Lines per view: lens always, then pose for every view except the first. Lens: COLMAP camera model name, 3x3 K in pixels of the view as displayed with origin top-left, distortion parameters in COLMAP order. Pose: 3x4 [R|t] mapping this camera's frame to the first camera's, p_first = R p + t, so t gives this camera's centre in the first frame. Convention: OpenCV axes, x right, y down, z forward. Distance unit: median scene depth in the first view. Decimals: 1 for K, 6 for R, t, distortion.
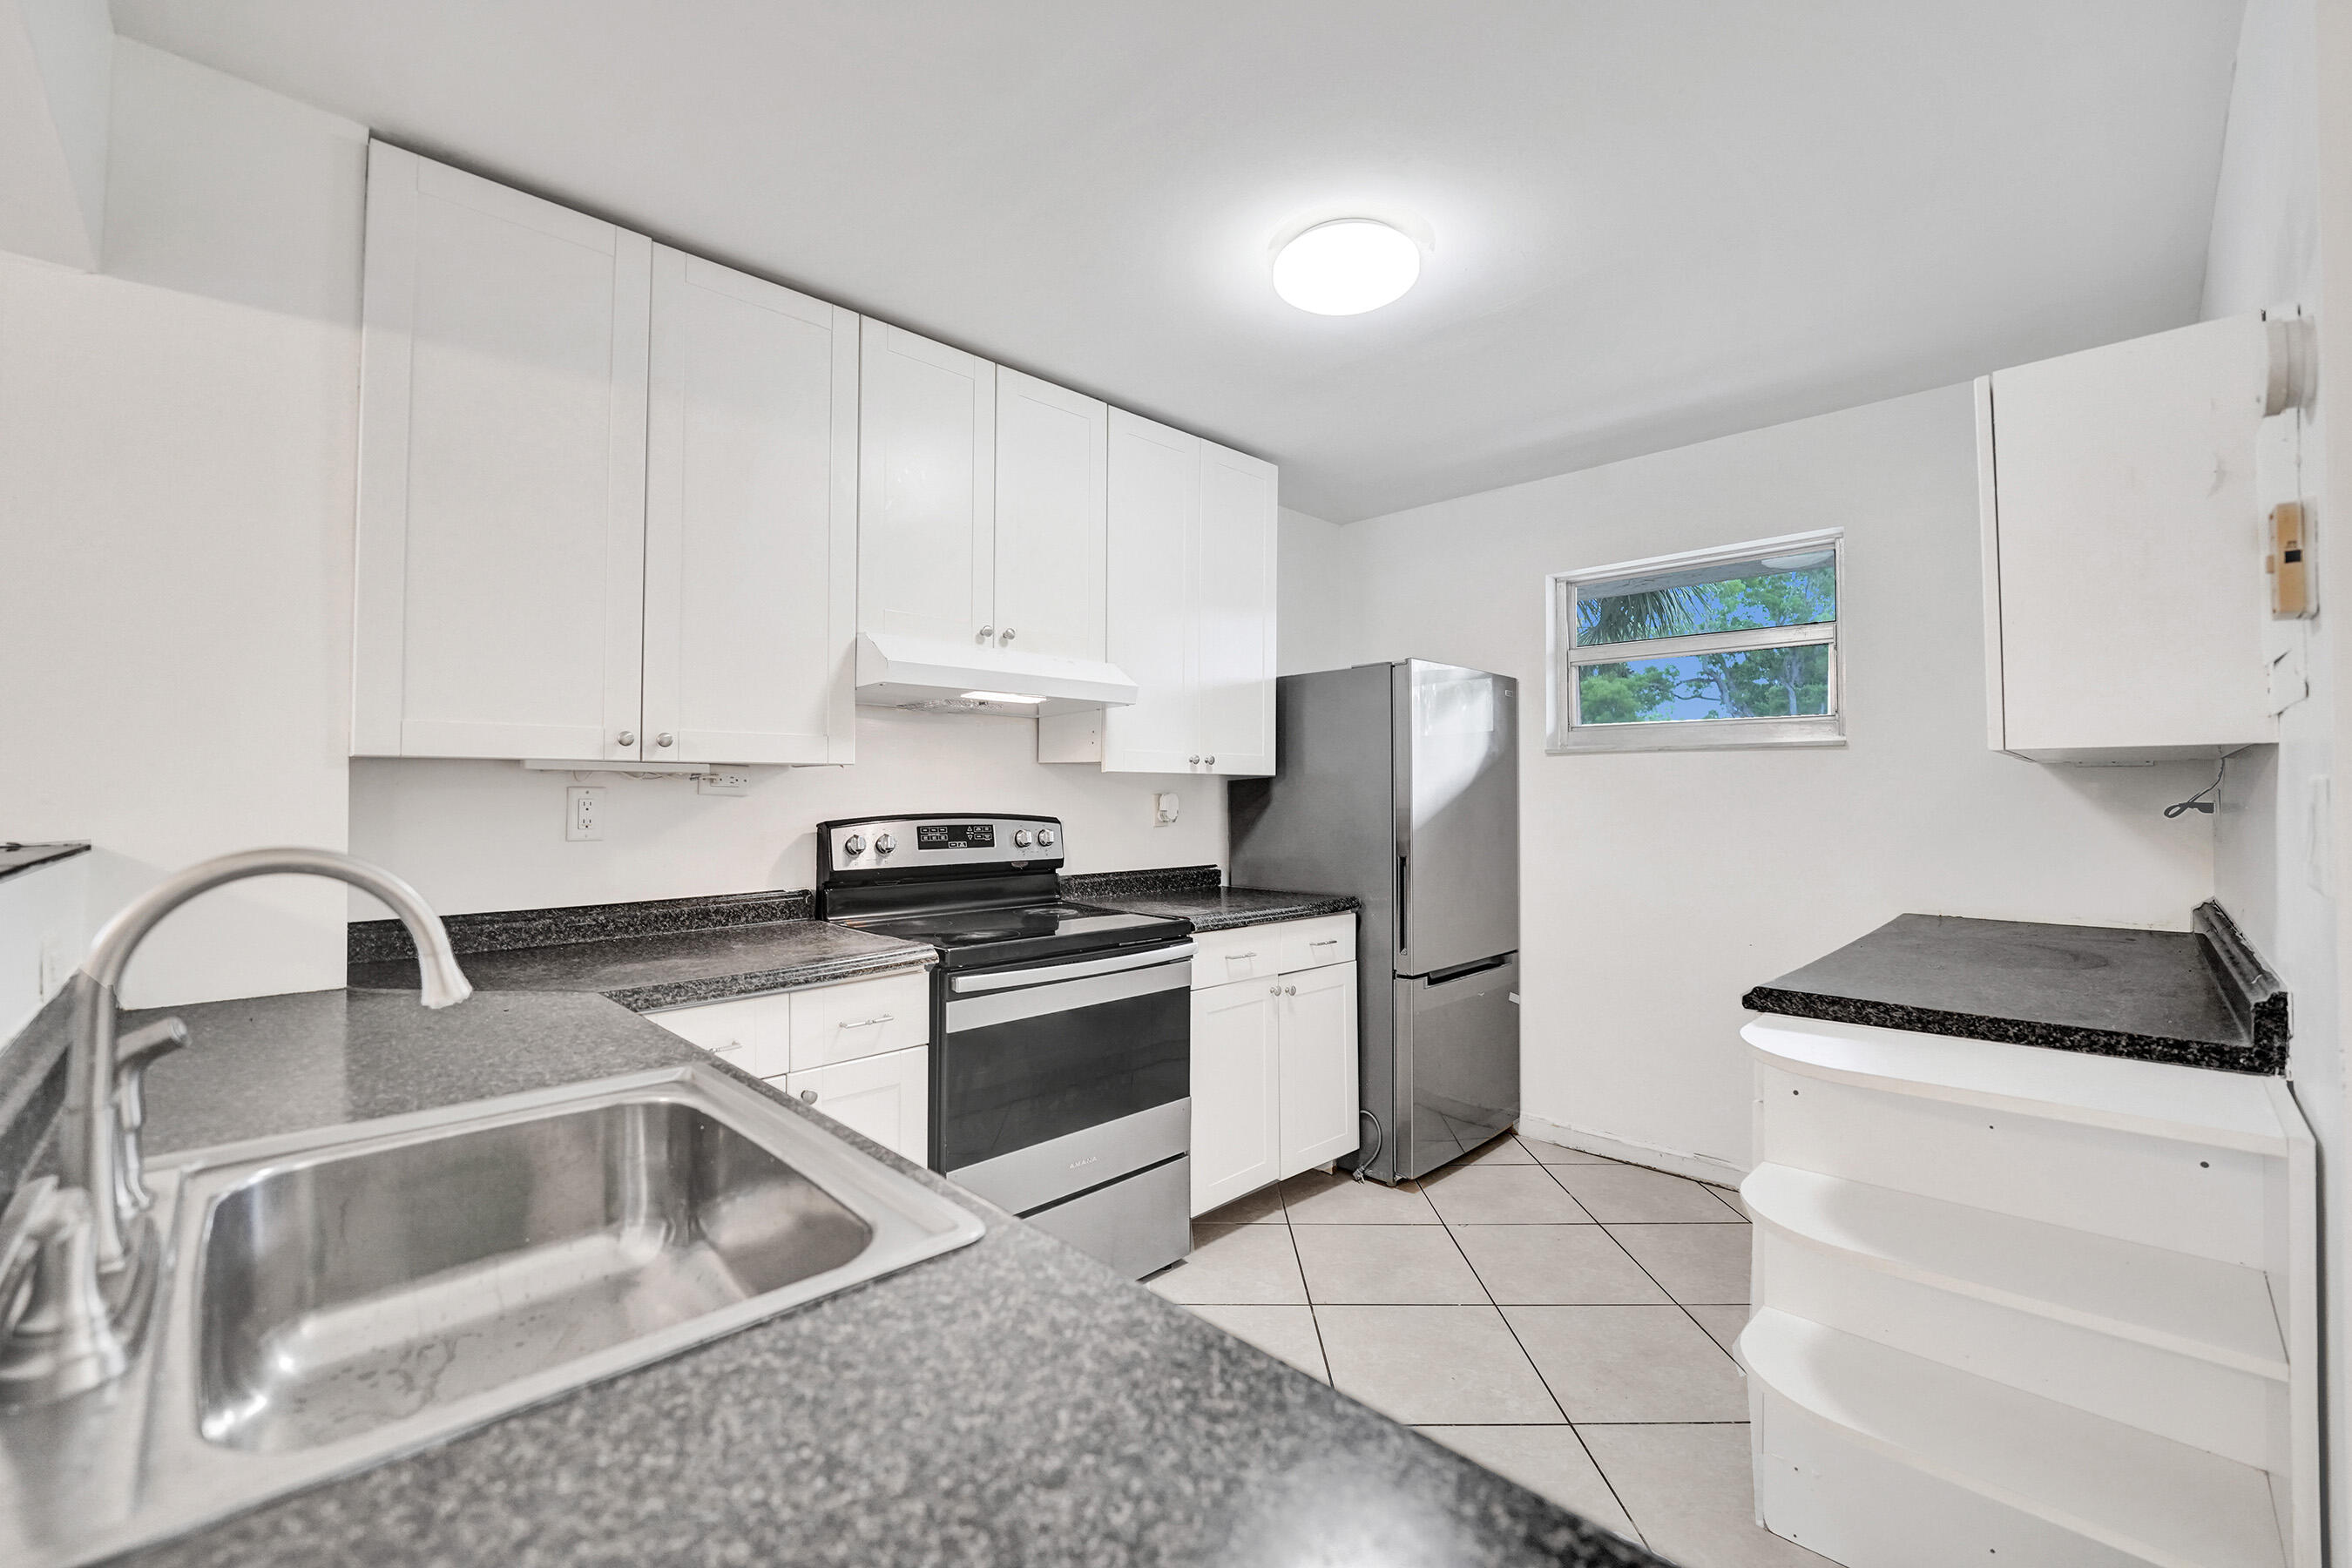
lens RADIAL K [[967.3, 0, 1170.6], [0, 967.3, 760.6], [0, 0, 1]] dist [-0.026010, 0.004128]
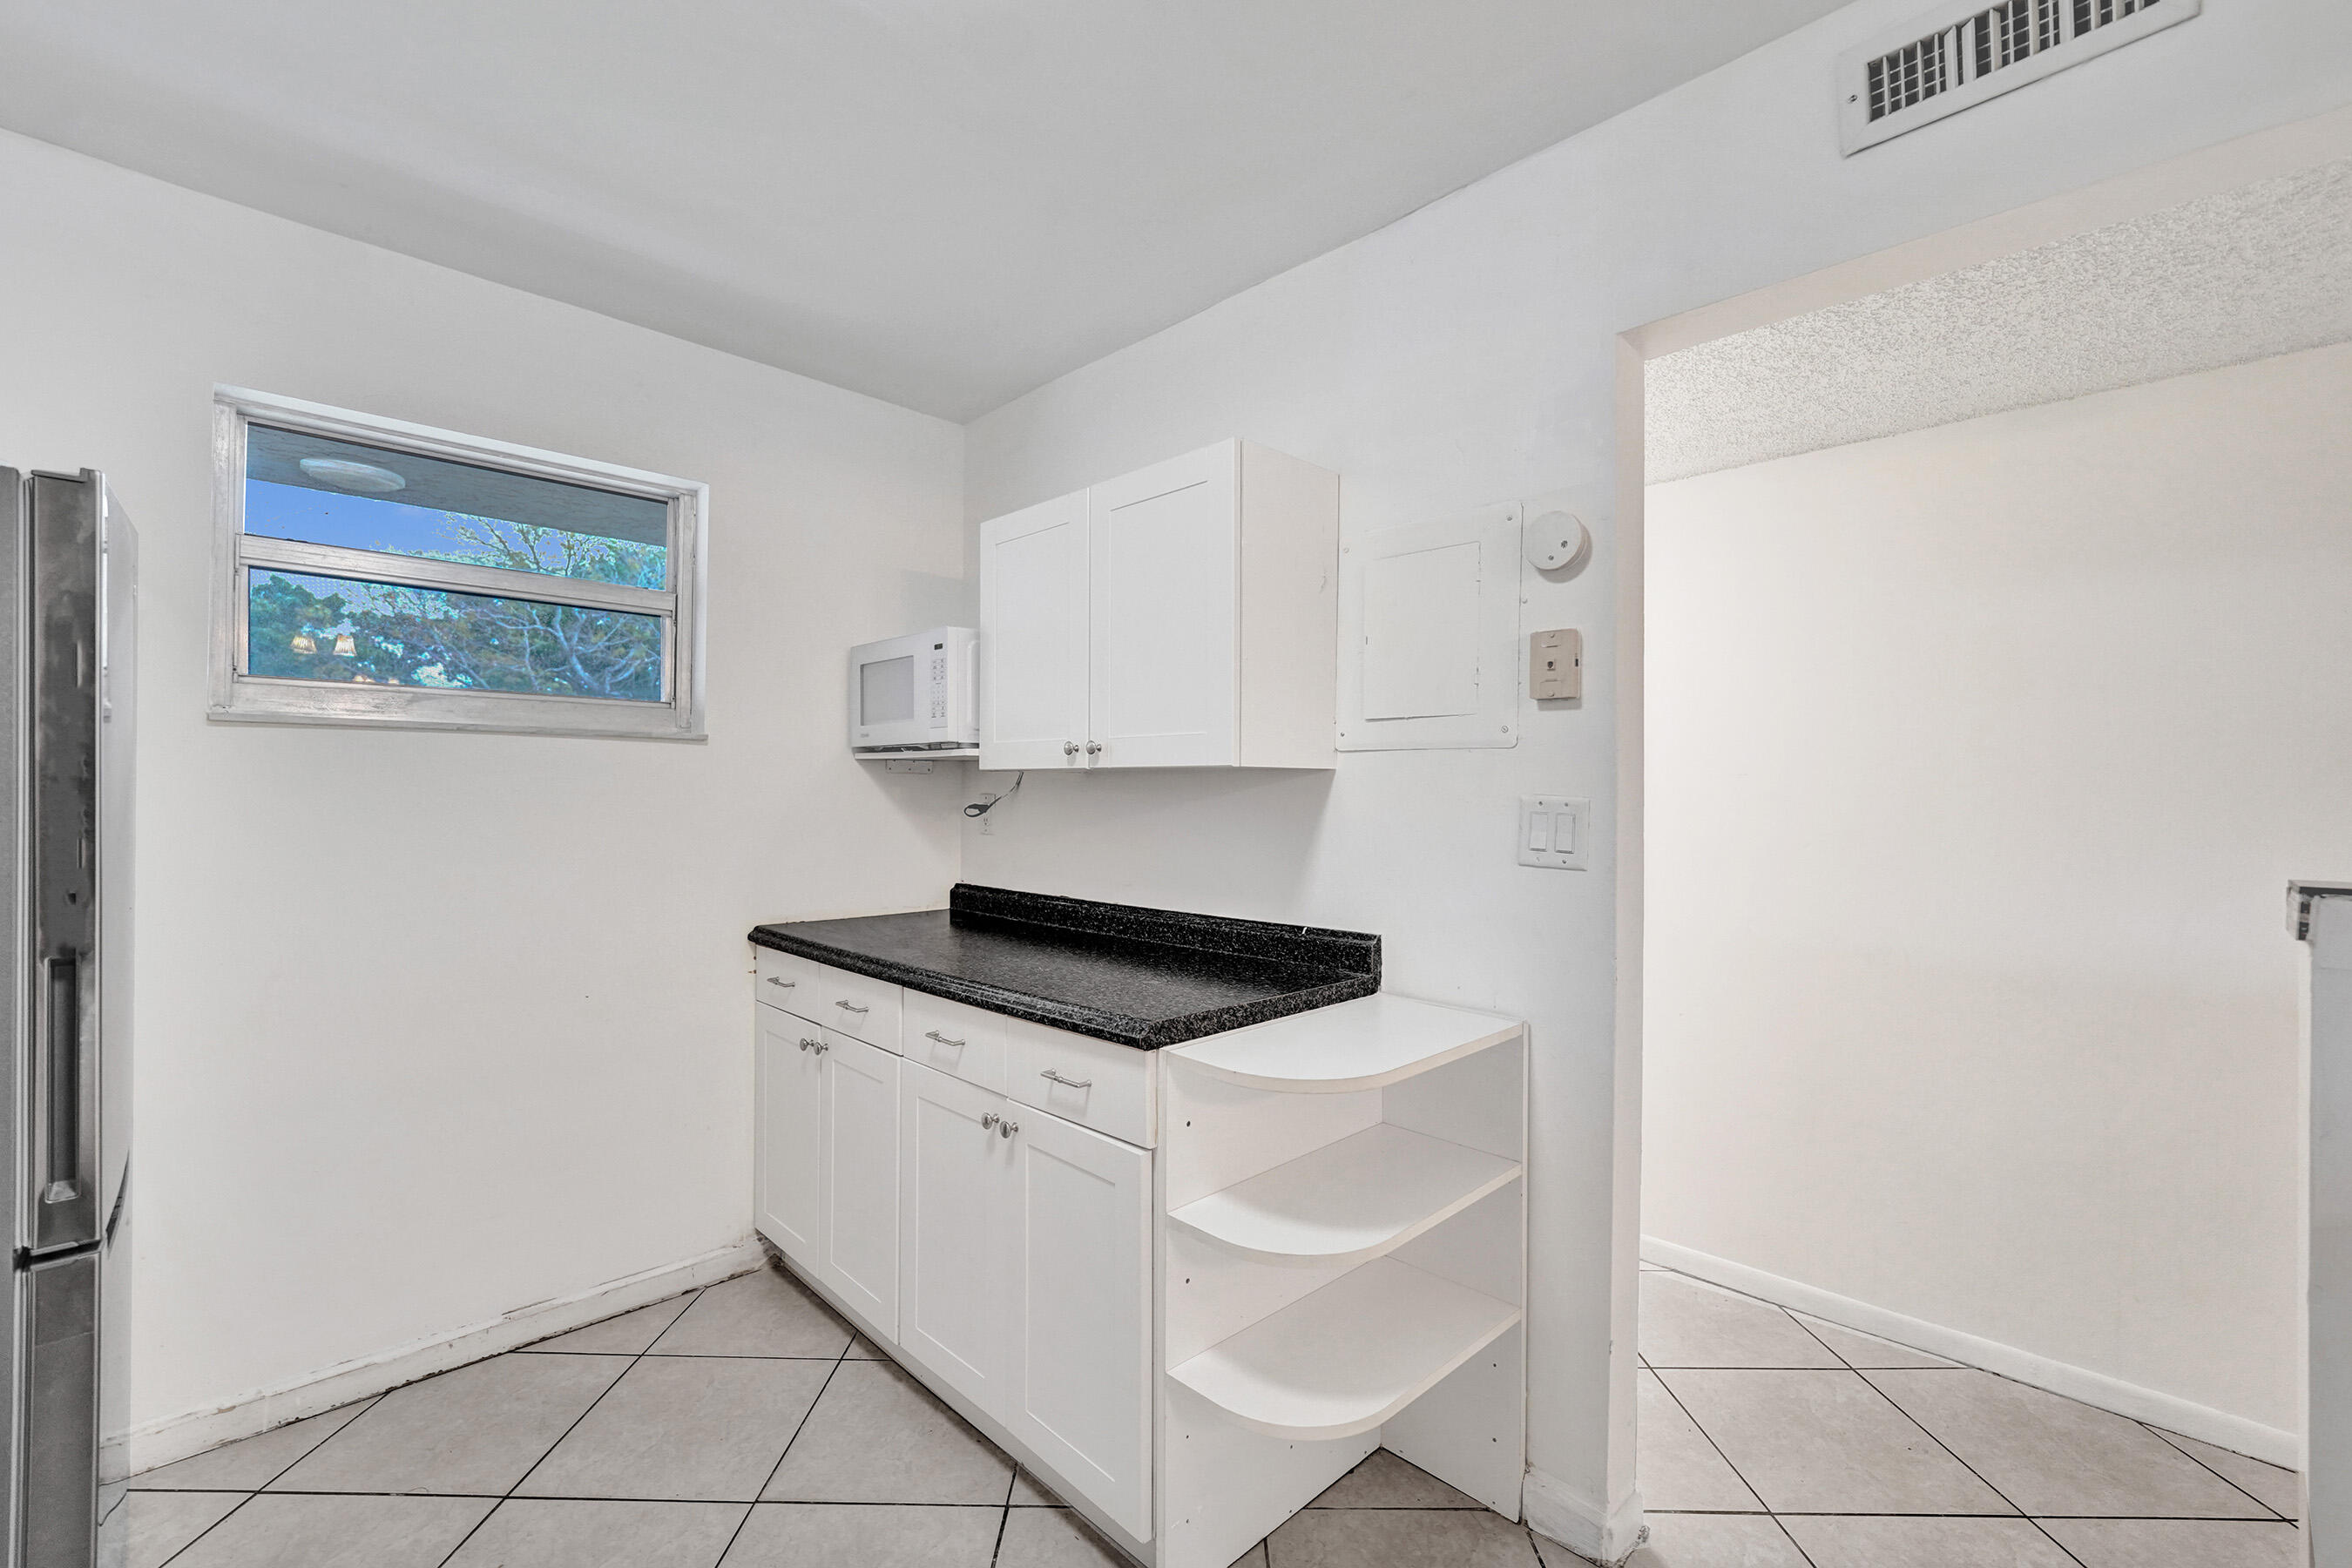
lens RADIAL K [[987.5, 0, 1154.7], [0, 987.5, 789.1], [0, 0, 1]] dist [-0.002965, -0.000252]
pose [[0.012119, 0.001745, 0.999925, -0.178116], [-0.041647, 0.999132, -0.001239, 0.011847], [-0.999059, -0.041629, 0.012181, 0.580611]]
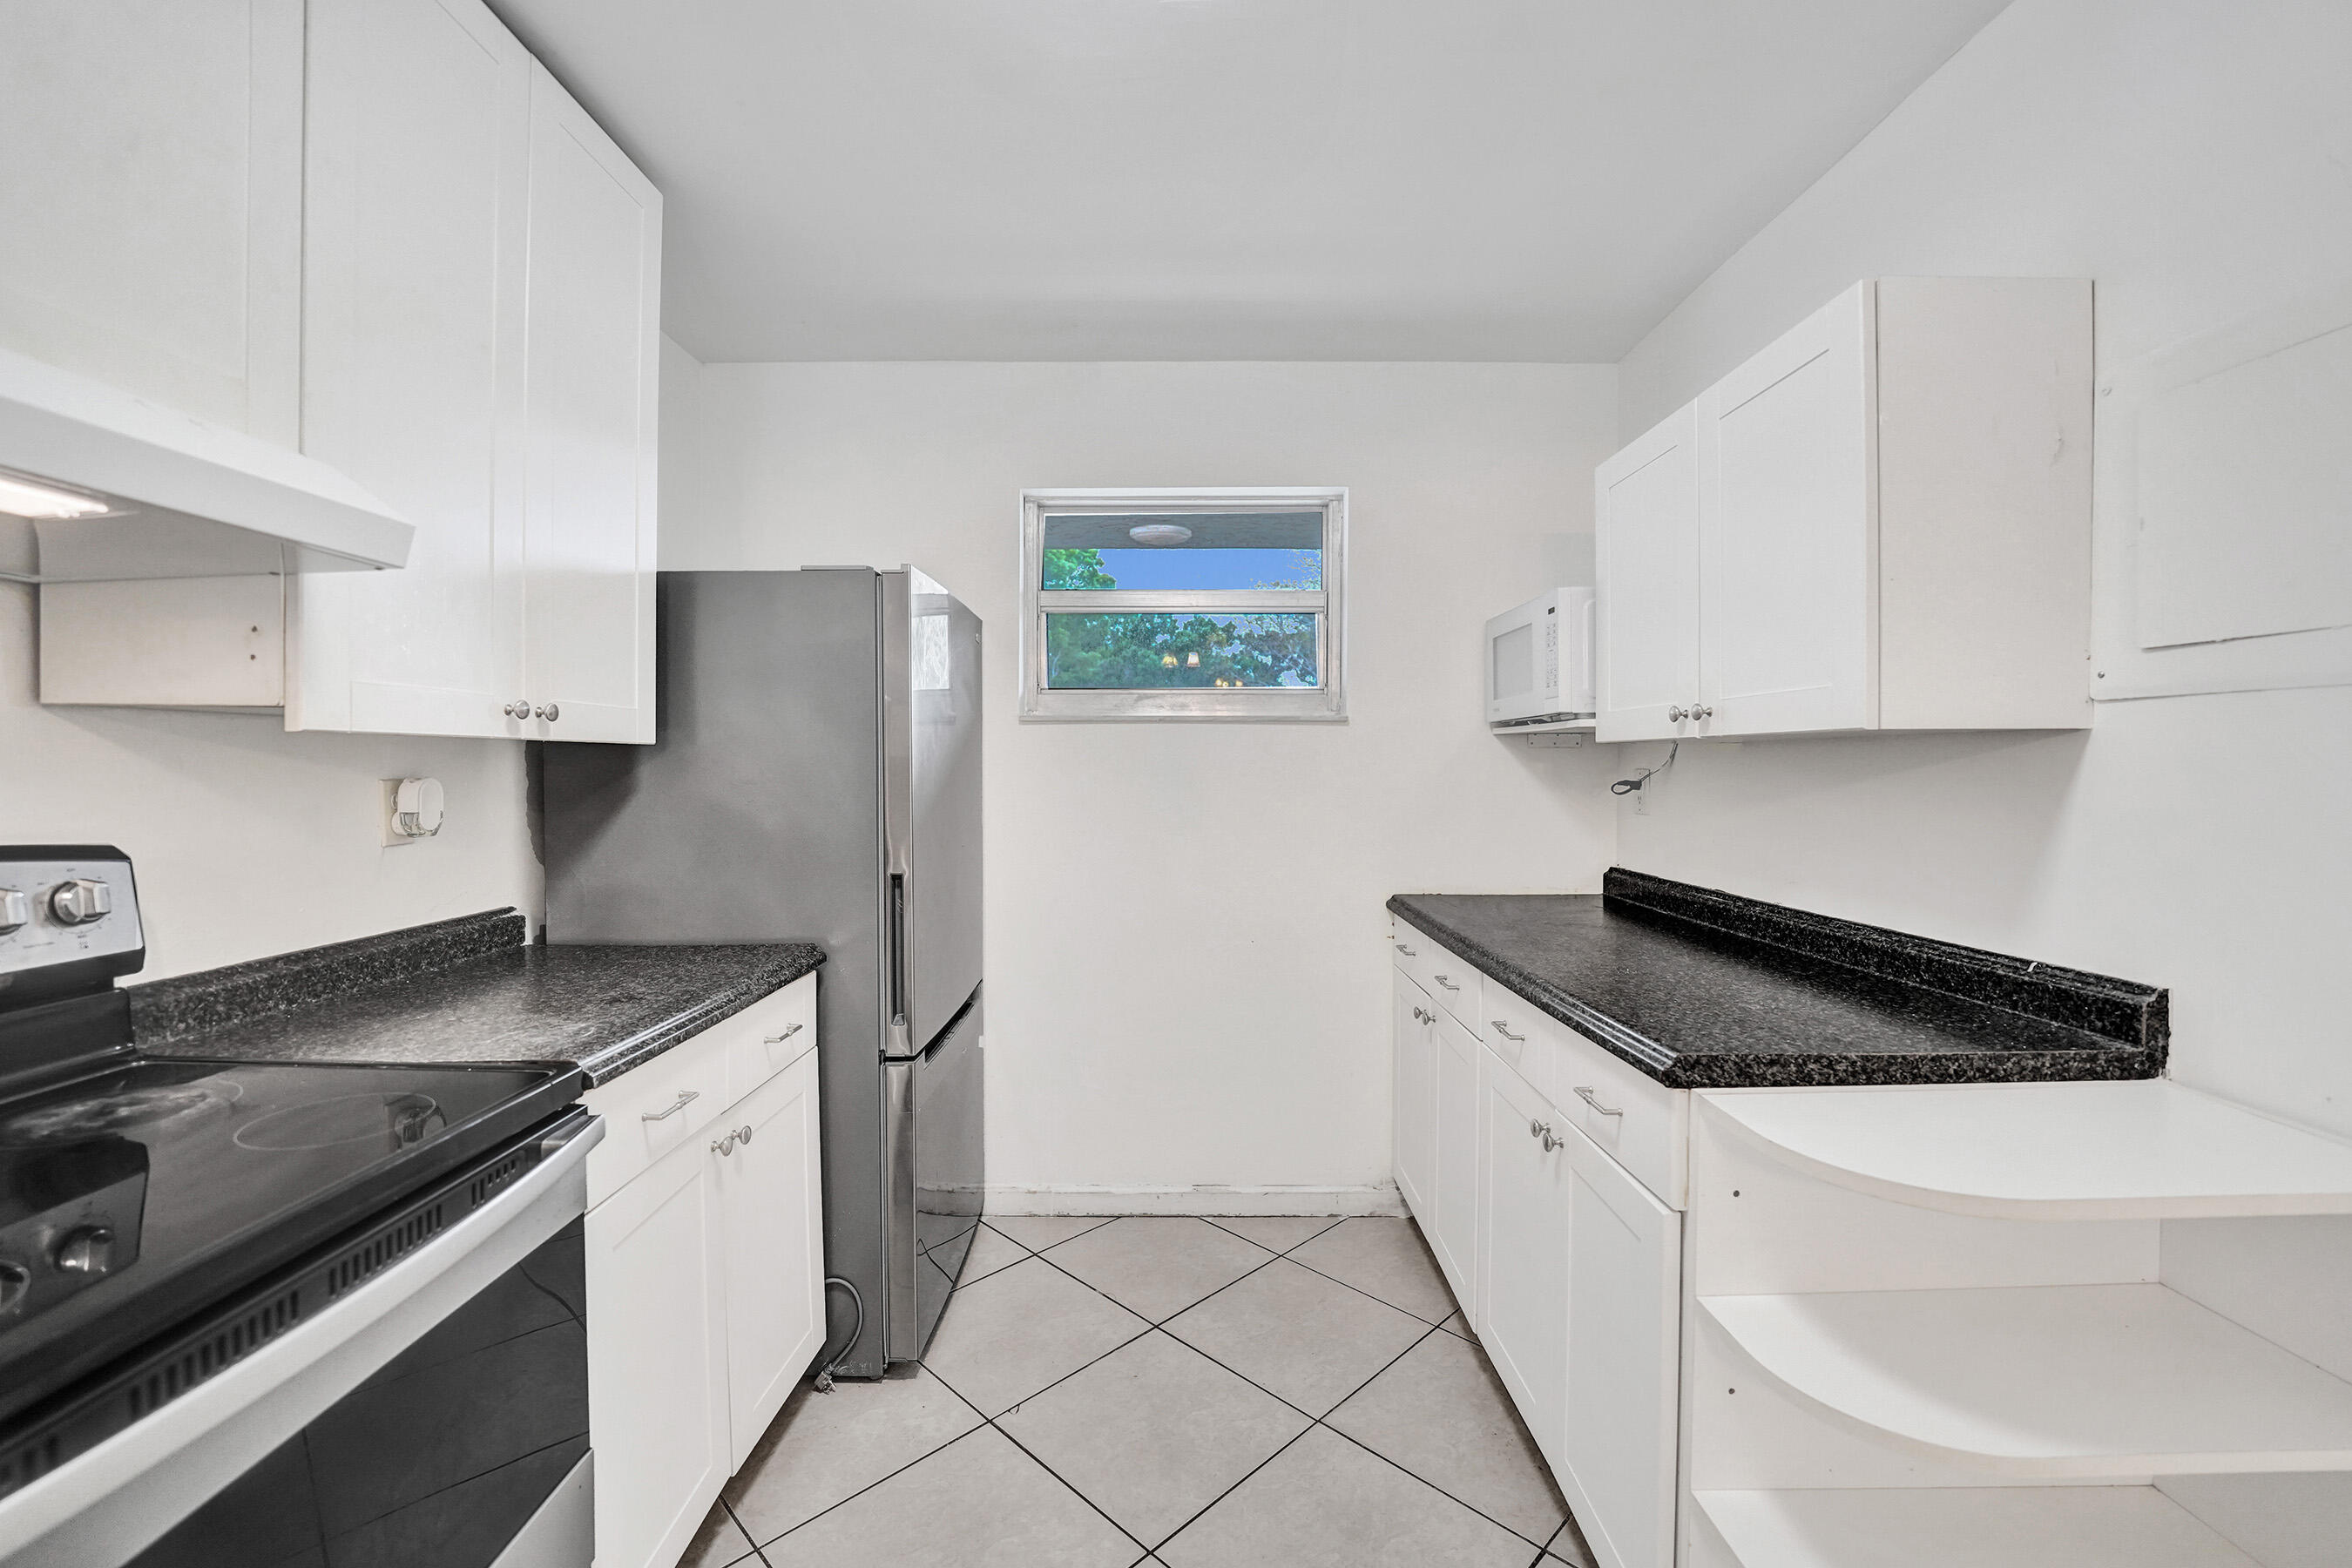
lens RADIAL K [[955.4, 0, 1169.3], [0, 955.4, 776.8], [0, 0, 1]] dist [-0.023718, 0.000249]
pose [[0.703738, -0.009869, 0.710391, -0.087282], [-0.022961, 0.999065, 0.036626, 0.007991], [-0.710088, -0.042086, 0.702854, 0.457228]]
